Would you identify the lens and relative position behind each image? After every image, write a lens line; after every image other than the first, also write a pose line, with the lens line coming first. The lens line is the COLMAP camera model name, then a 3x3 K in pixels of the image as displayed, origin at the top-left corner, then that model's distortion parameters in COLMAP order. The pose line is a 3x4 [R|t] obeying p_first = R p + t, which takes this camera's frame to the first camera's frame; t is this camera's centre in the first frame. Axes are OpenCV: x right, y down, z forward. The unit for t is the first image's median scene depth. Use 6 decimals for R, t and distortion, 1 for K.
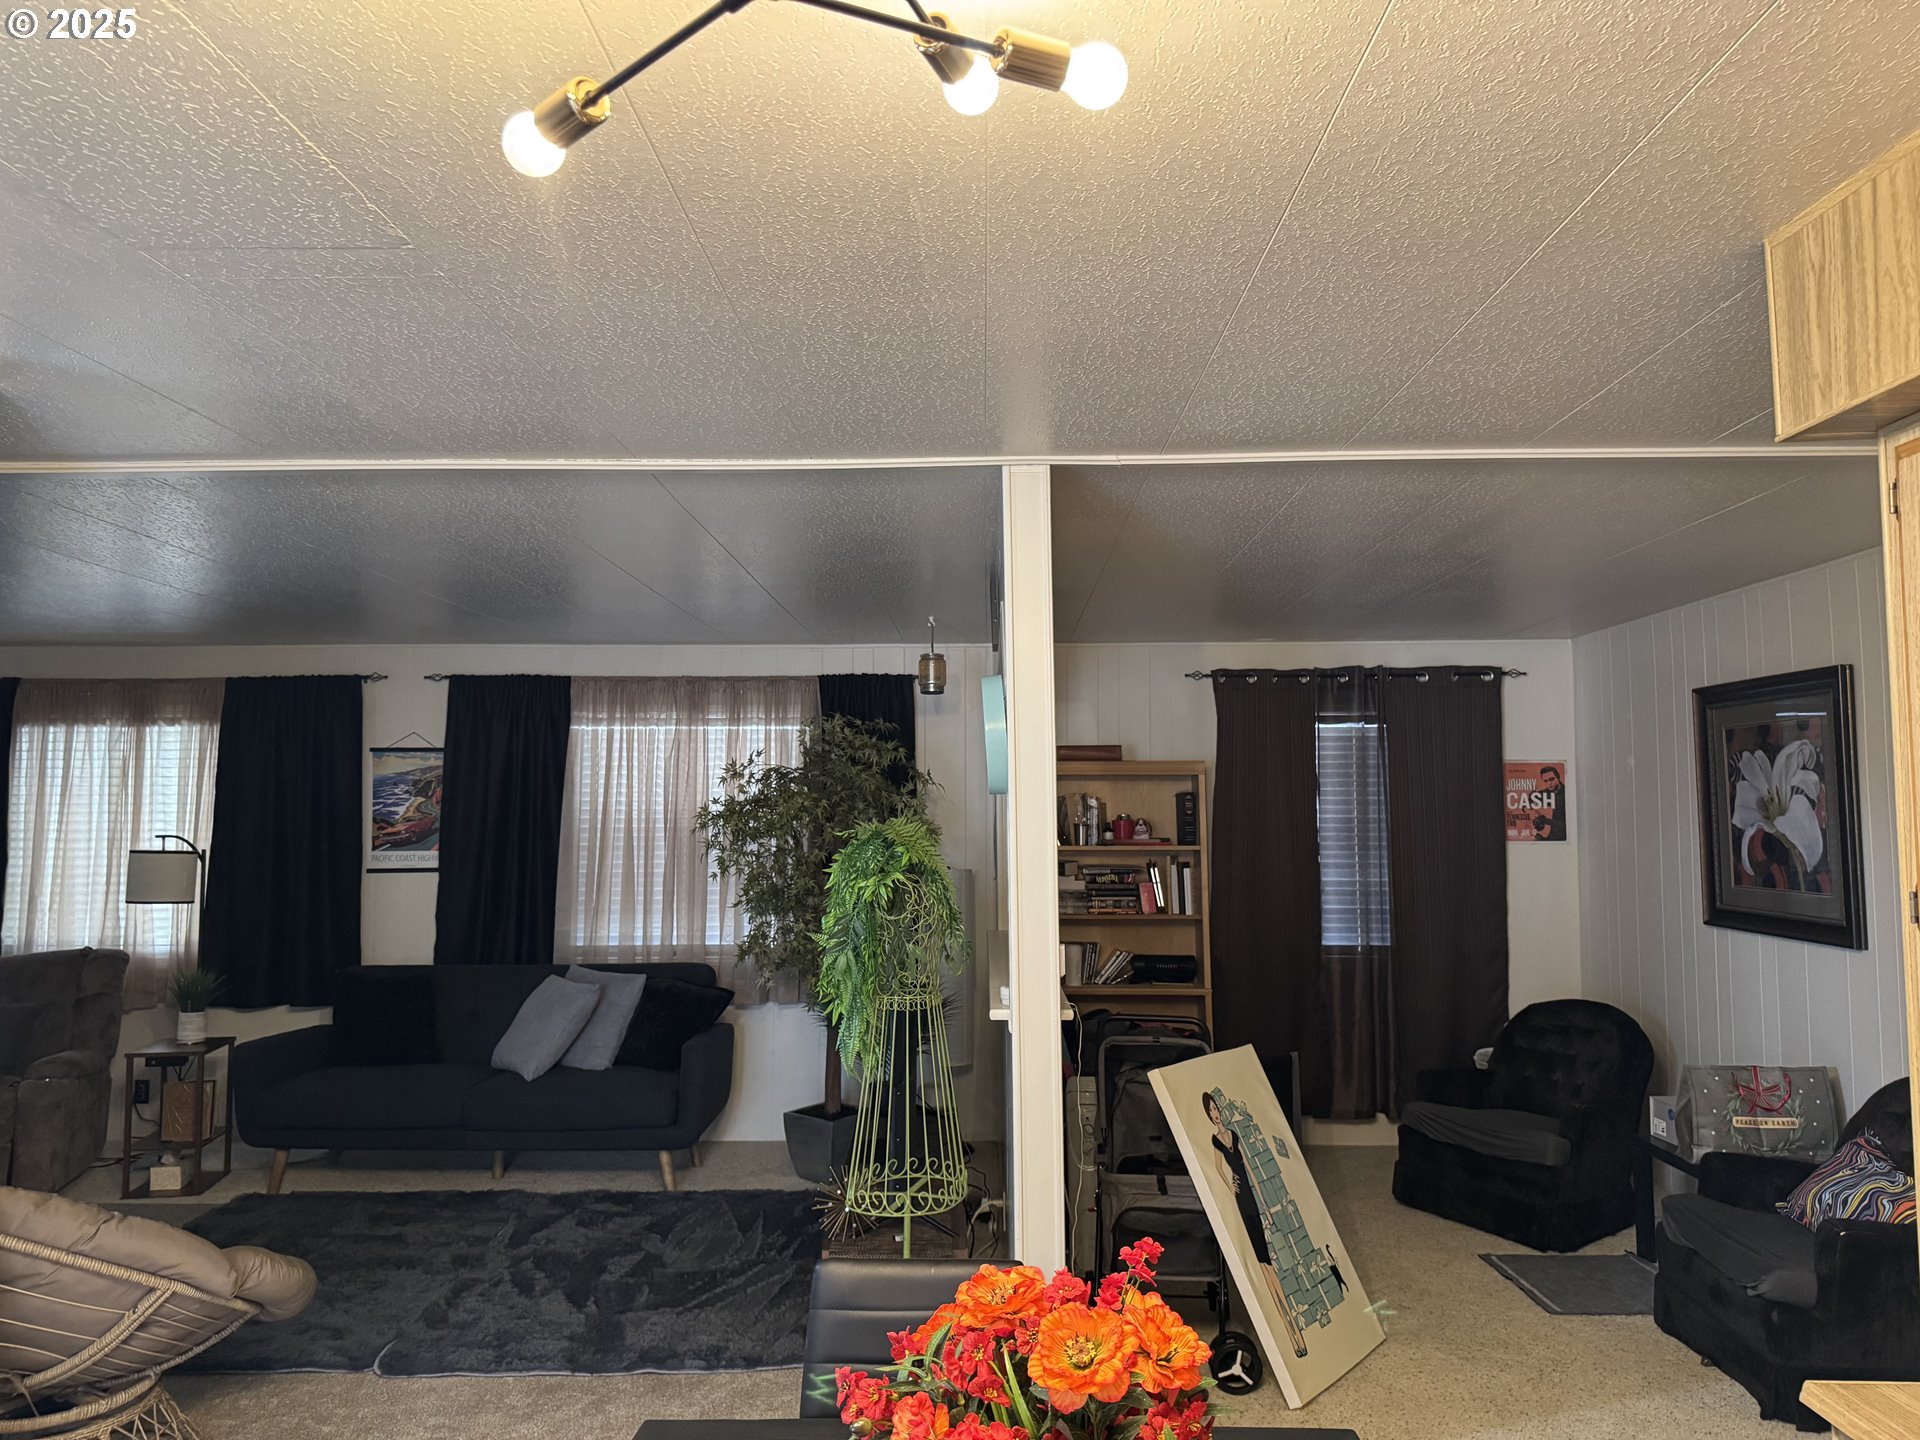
lens RADIAL K [[1336.5, 0, 956.1], [0, 1336.5, 723.0], [0, 0, 1]] dist [0.008183, -0.027209]
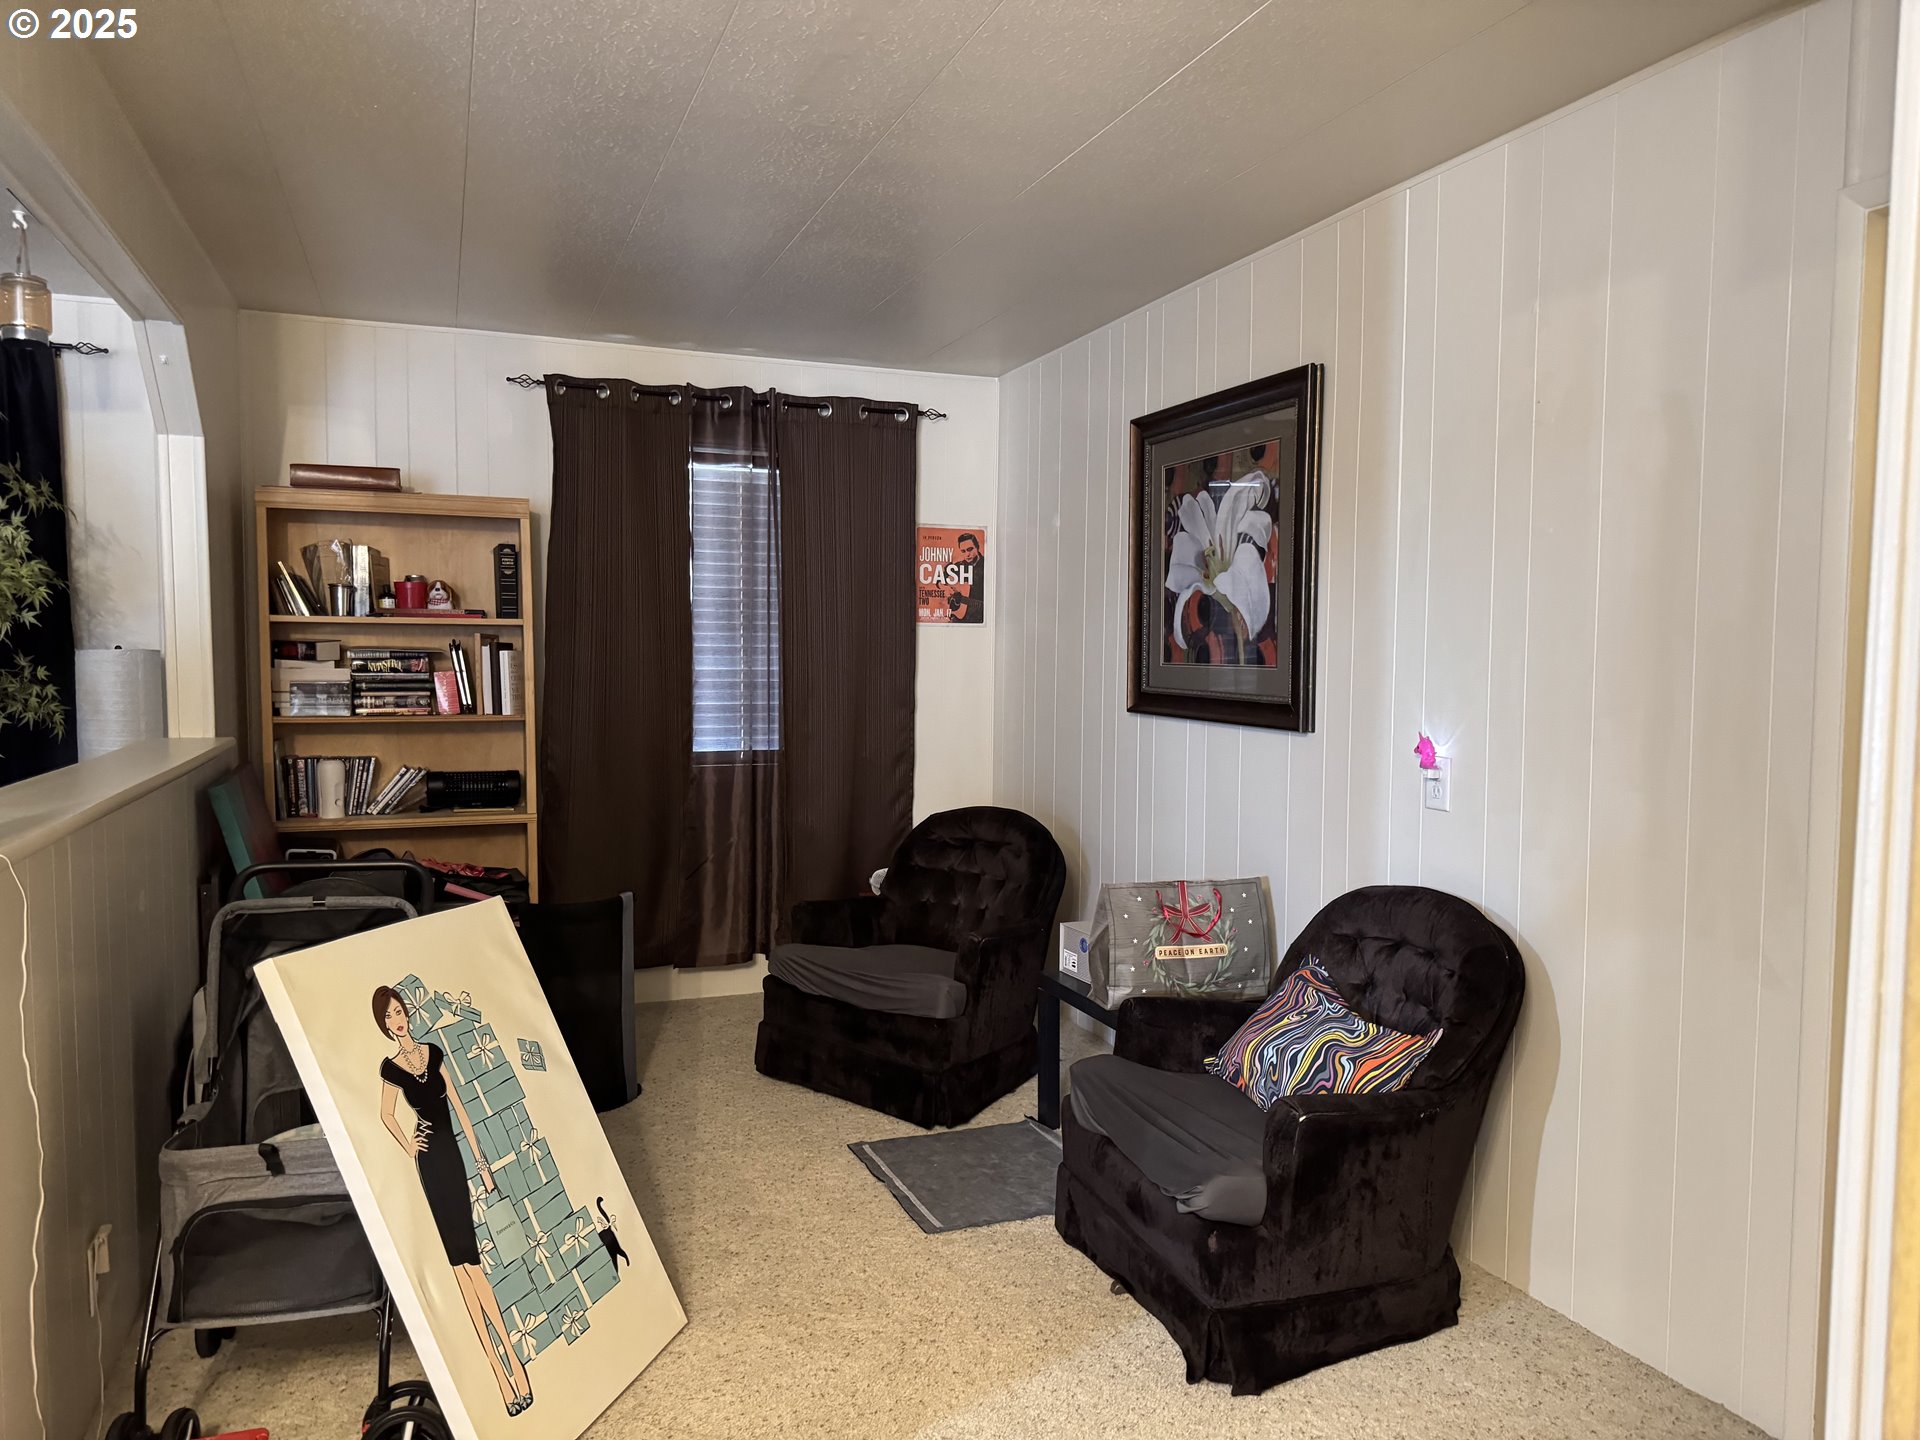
lens RADIAL K [[1365.8, 0, 960.0], [0, 1365.8, 720.0], [0, 0, 1]] dist [0.177338, -0.381118]
pose [[0.921128, -0.011904, 0.389077, 0.139845], [-0.038081, 0.991982, 0.120506, 0.060010], [-0.387392, -0.125818, 0.913289, 0.275818]]
